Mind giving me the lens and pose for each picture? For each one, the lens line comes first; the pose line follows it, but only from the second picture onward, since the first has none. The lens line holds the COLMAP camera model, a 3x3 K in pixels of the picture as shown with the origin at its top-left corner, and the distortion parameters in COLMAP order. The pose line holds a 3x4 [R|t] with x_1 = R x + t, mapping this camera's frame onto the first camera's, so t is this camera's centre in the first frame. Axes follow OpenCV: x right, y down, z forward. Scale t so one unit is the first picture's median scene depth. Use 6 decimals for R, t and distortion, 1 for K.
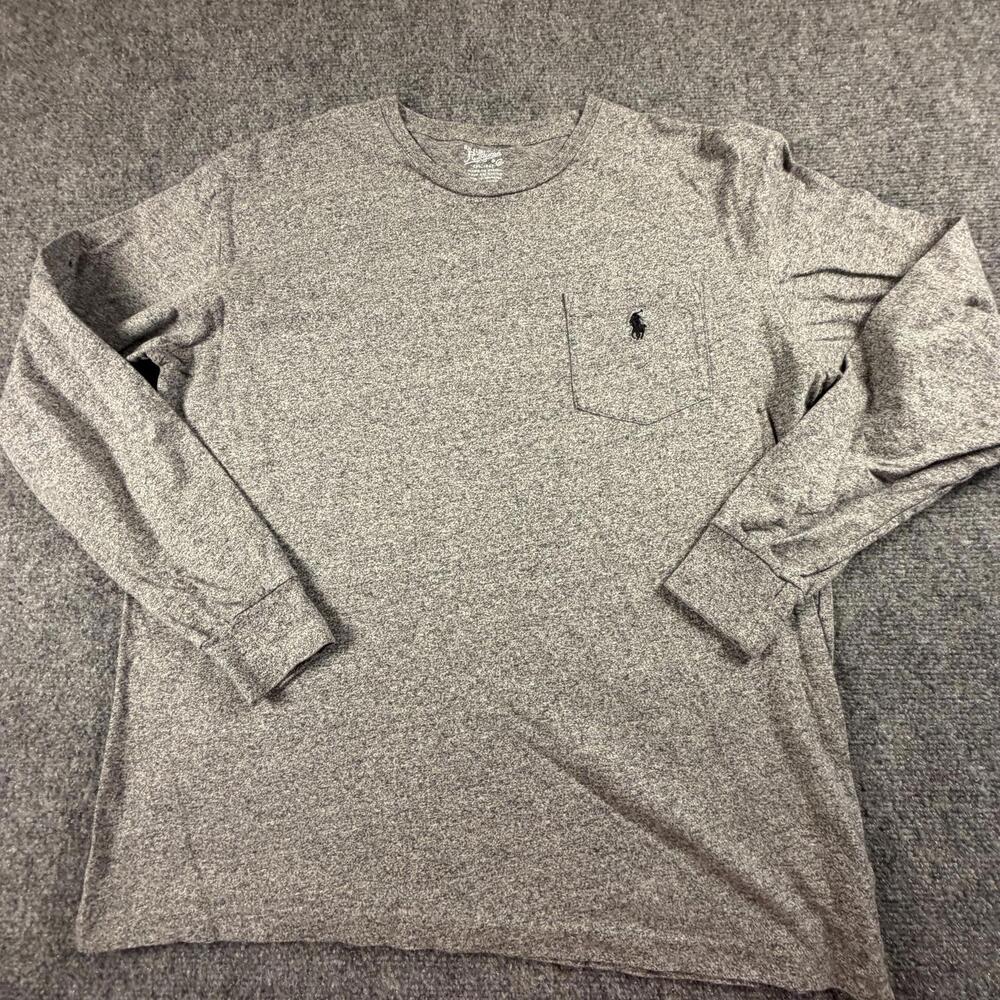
lens RADIAL K [[564.2, 0, 499.9], [0, 564.2, 483.2], [0, 0, 1]] dist [-0.004707, 0.002527]
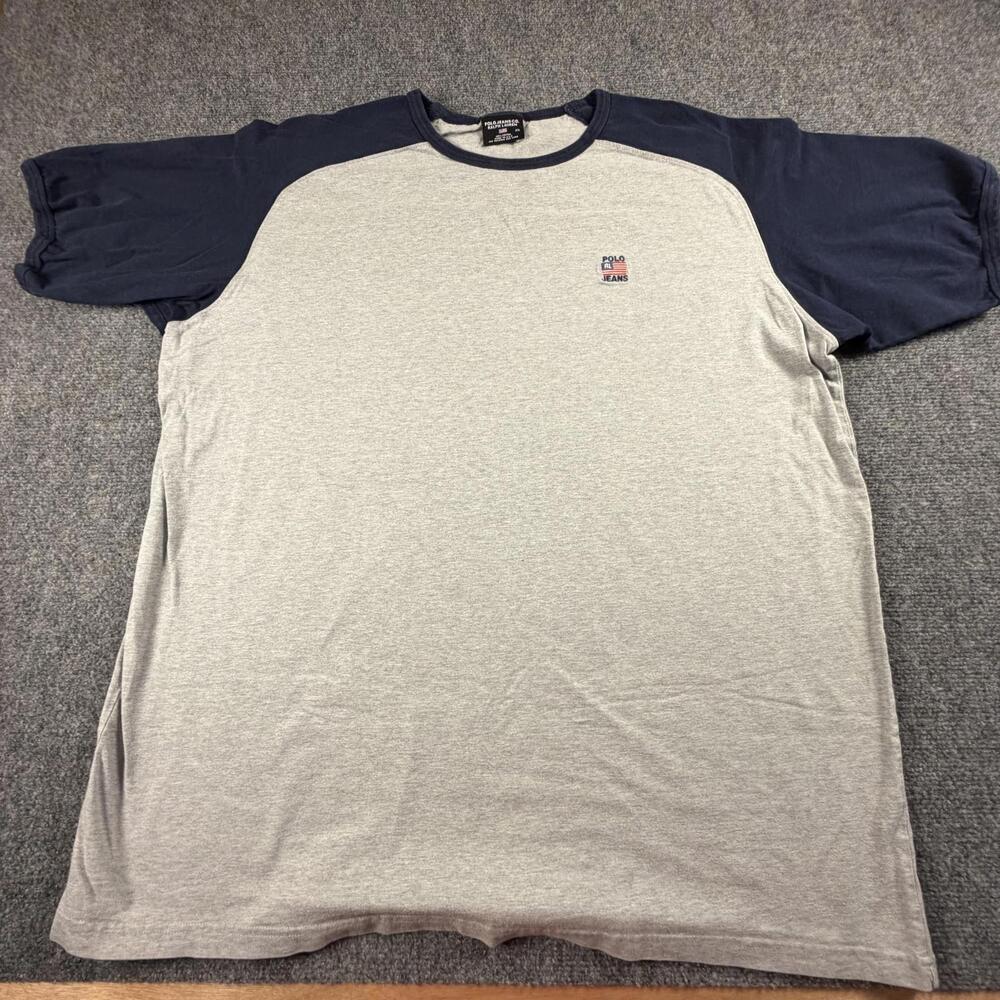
lens RADIAL K [[564.2, 0, 499.9], [0, 564.2, 483.2], [0, 0, 1]] dist [-0.004707, 0.002527]
pose [[0.999834, 0.006382, 0.017060, -0.090821], [-0.005669, 0.999122, -0.041504, 0.108640], [-0.017310, 0.041400, 0.998993, -0.172644]]
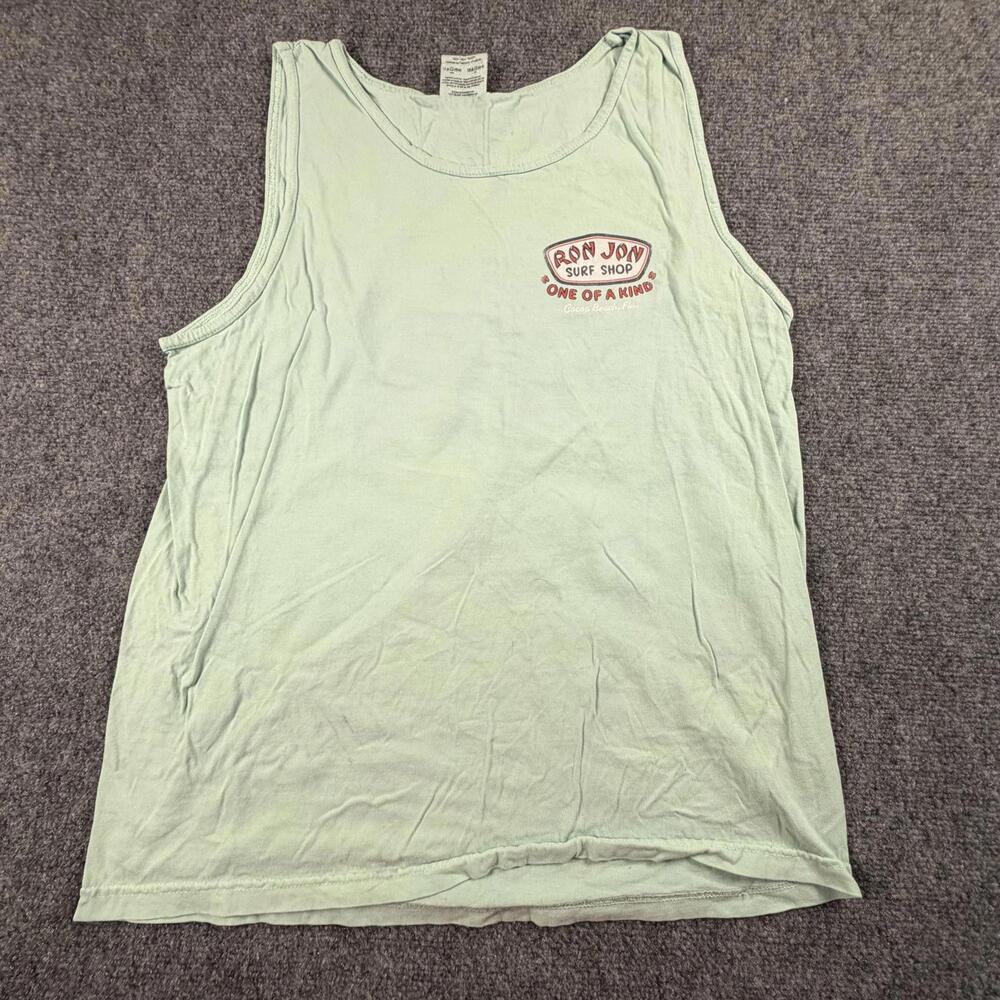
lens RADIAL K [[564.2, 0, 499.9], [0, 564.2, 483.2], [0, 0, 1]] dist [-0.004707, 0.002527]
pose [[0.997491, 0.061721, 0.034667, -0.068187], [-0.063435, 0.996696, 0.050730, 0.003786], [-0.031422, -0.052802, 0.998111, 0.059467]]
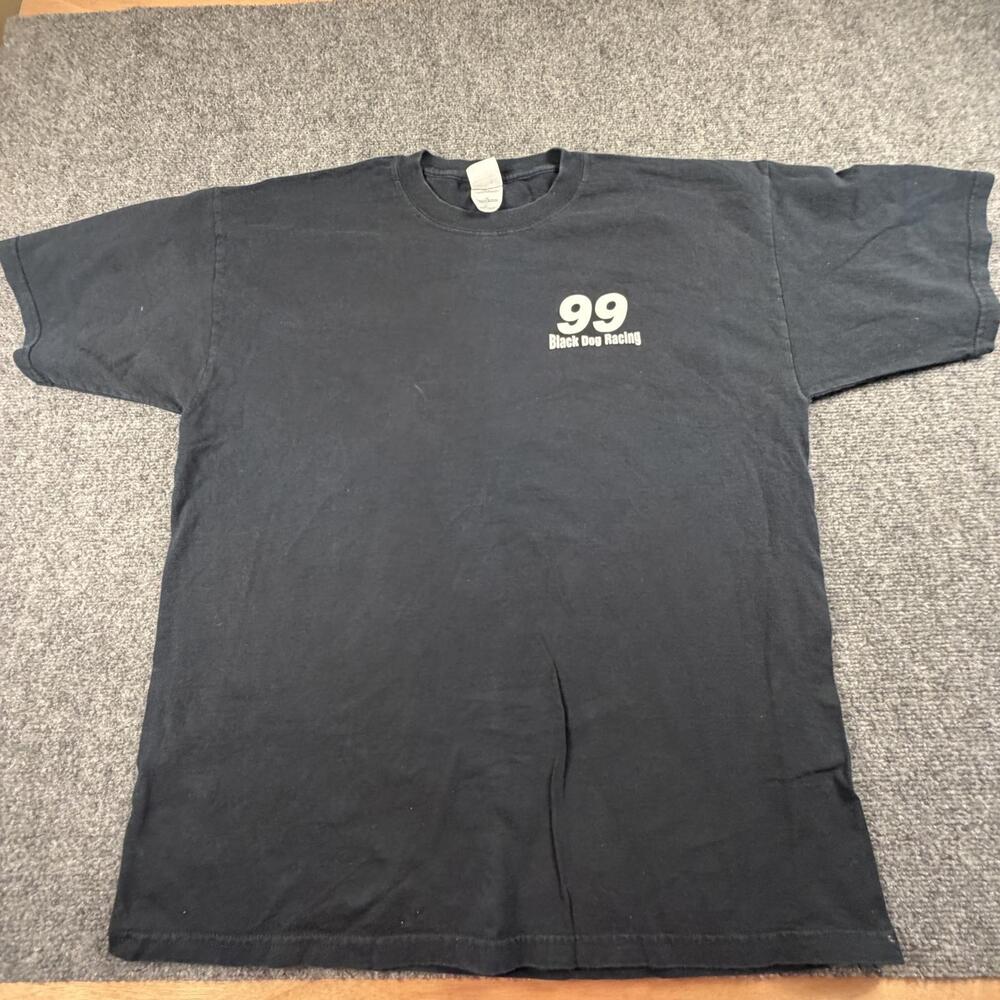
lens RADIAL K [[564.2, 0, 499.9], [0, 564.2, 483.2], [0, 0, 1]] dist [-0.004707, 0.002527]
pose [[0.999882, -0.014325, 0.005567, -0.031110], [0.014730, 0.996592, -0.081162, 0.176943], [-0.004386, 0.081234, 0.996685, -0.181605]]
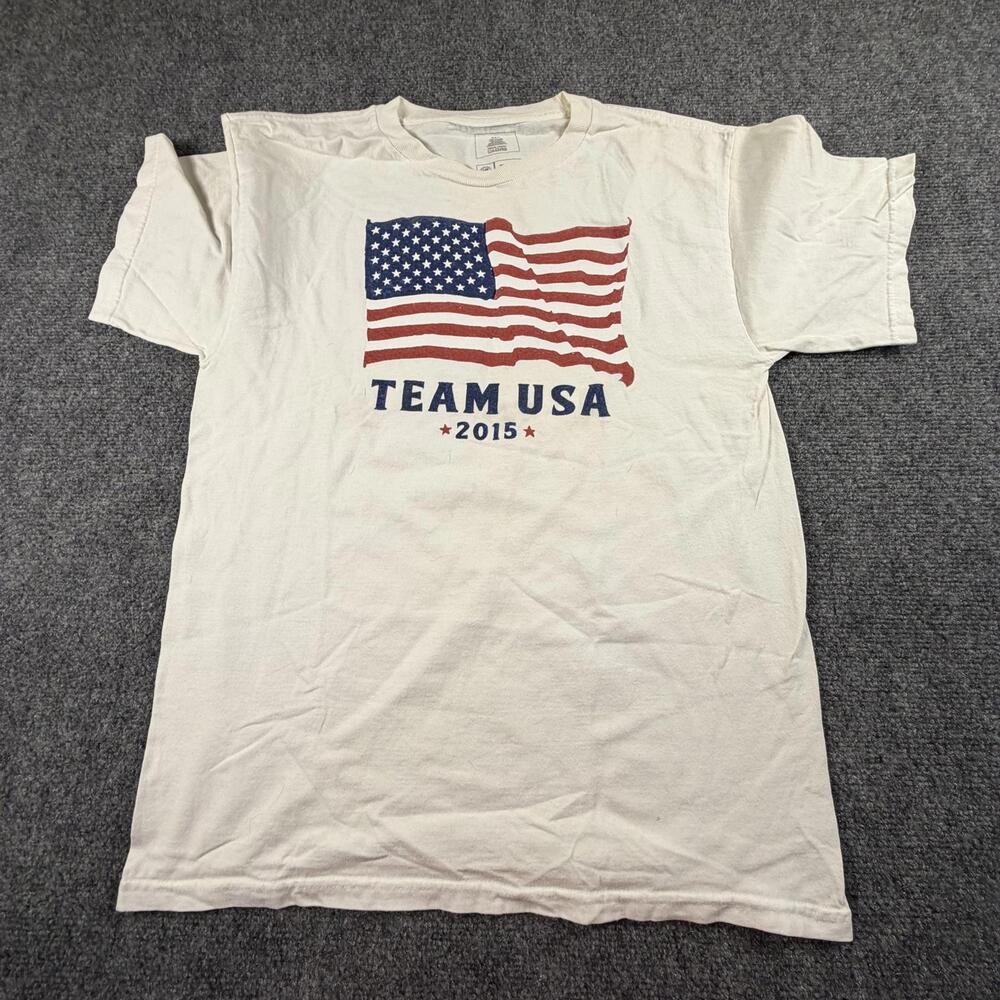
lens RADIAL K [[564.2, 0, 499.9], [0, 564.2, 483.2], [0, 0, 1]] dist [-0.004707, 0.002527]
pose [[0.999610, 0.027904, 0.001042, -0.040622], [-0.027812, 0.998263, -0.051928, 0.143104], [-0.002489, 0.051879, 0.998650, -0.026724]]
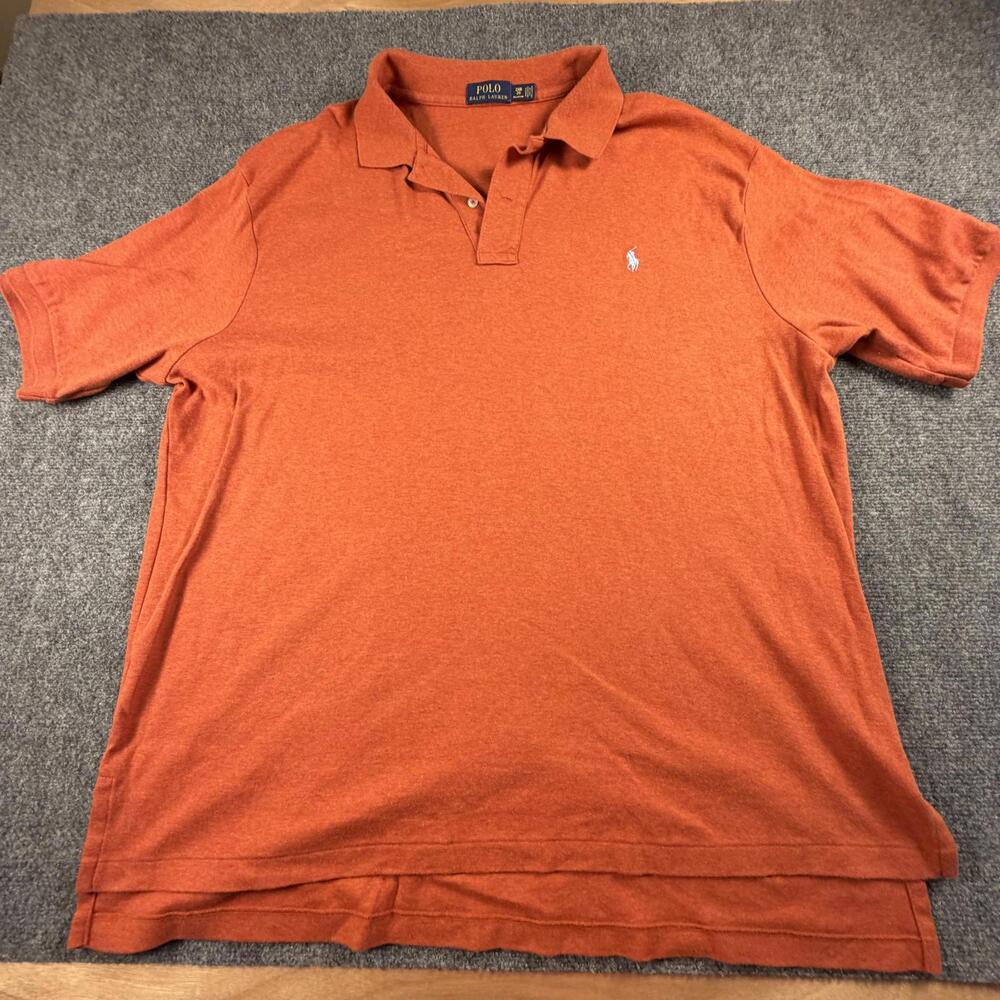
lens RADIAL K [[564.2, 0, 499.9], [0, 564.2, 483.2], [0, 0, 1]] dist [-0.004707, 0.002527]
pose [[0.999770, 0.016426, 0.013817, -0.025634], [-0.015565, 0.998061, -0.060269, 0.118209], [-0.014780, 0.060040, 0.998087, -0.232688]]
